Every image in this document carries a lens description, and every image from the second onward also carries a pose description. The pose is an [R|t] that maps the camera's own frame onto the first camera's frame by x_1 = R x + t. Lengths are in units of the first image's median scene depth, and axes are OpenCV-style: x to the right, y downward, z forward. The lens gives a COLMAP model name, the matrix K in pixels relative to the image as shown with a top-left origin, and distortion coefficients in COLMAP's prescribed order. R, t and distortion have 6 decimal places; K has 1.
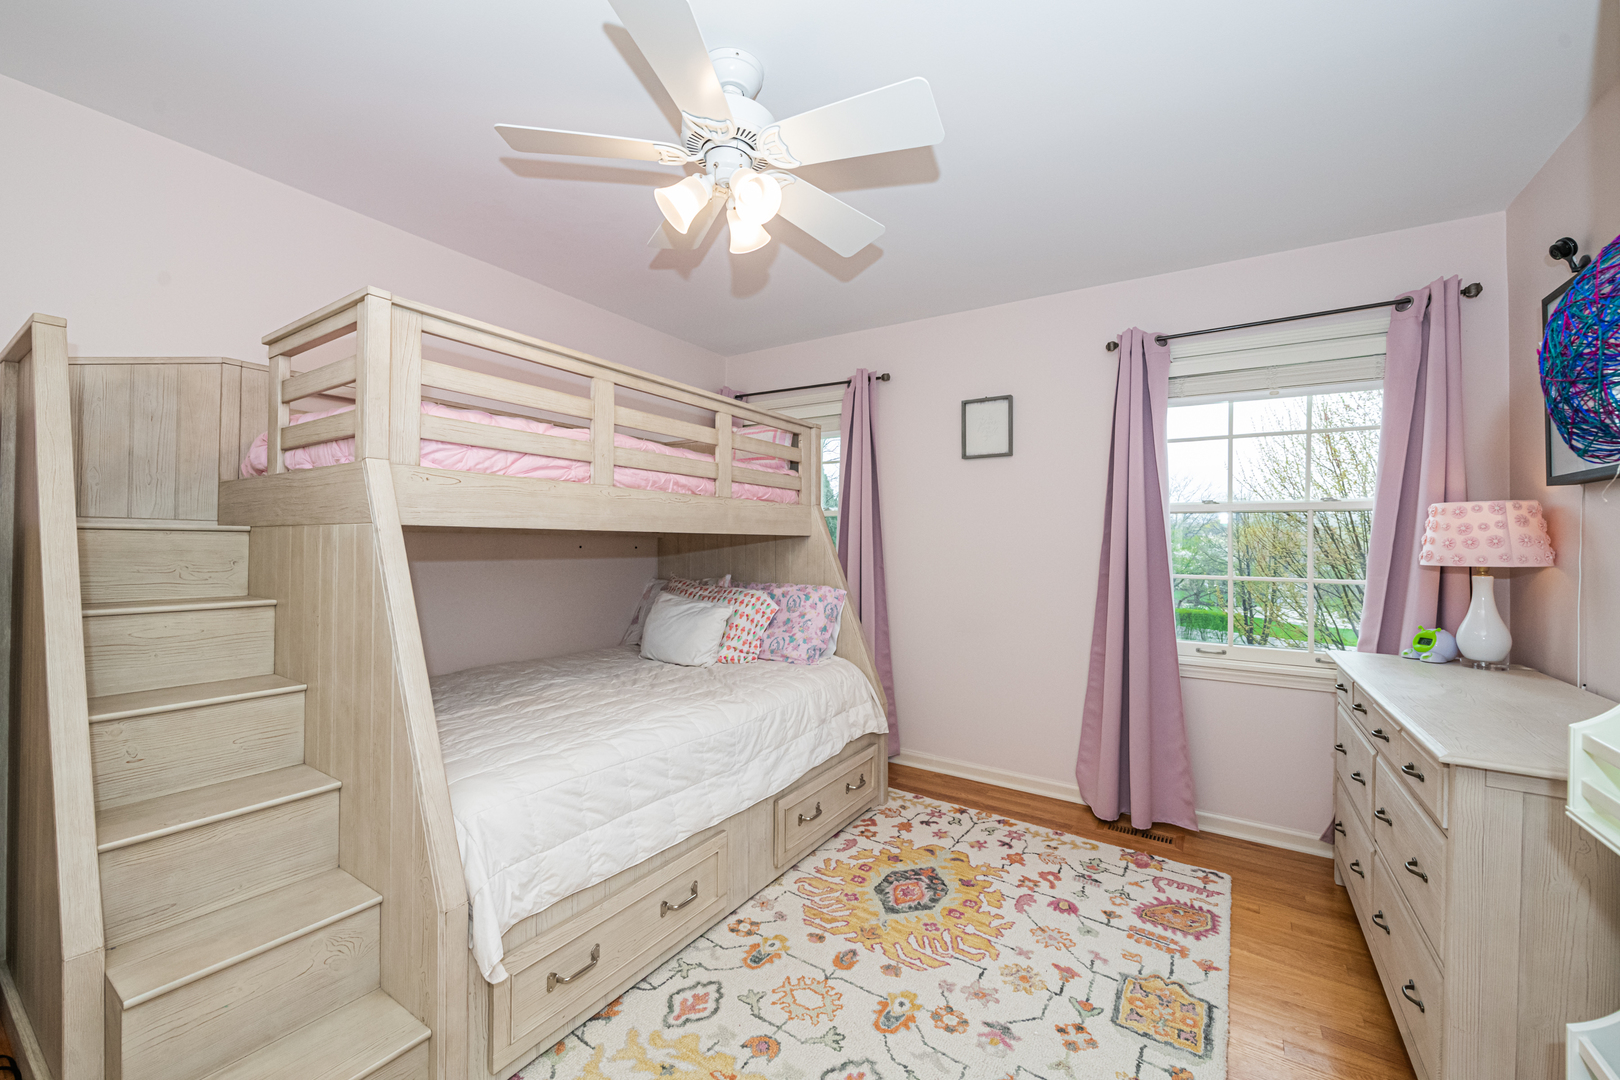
lens RADIAL K [[639.6, 0, 817.4], [0, 639.6, 535.1], [0, 0, 1]] dist [-0.000153, -0.000242]
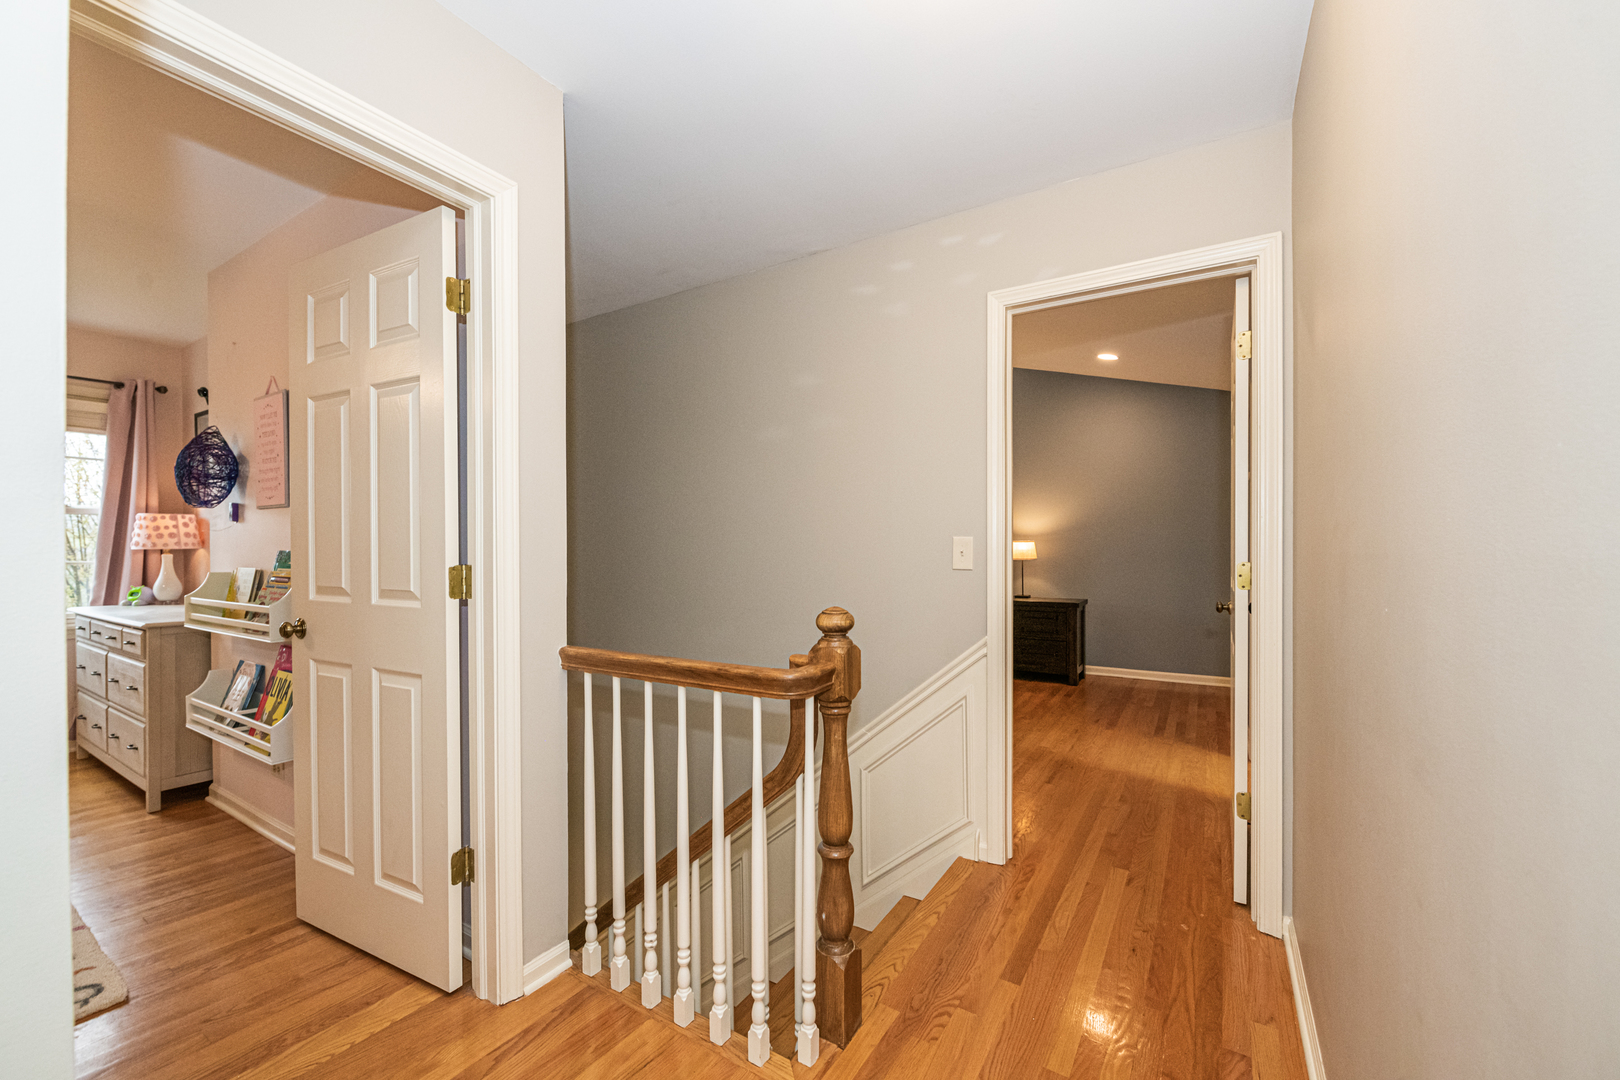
lens RADIAL K [[639.7, 0, 806.2], [0, 639.7, 547.6], [0, 0, 1]] dist [-0.000412, -0.000109]
pose [[0.006719, -0.015303, 0.999860, -0.758278], [-0.007088, 0.999857, 0.015351, 0.004206], [-0.999952, -0.007190, 0.006609, -0.820517]]
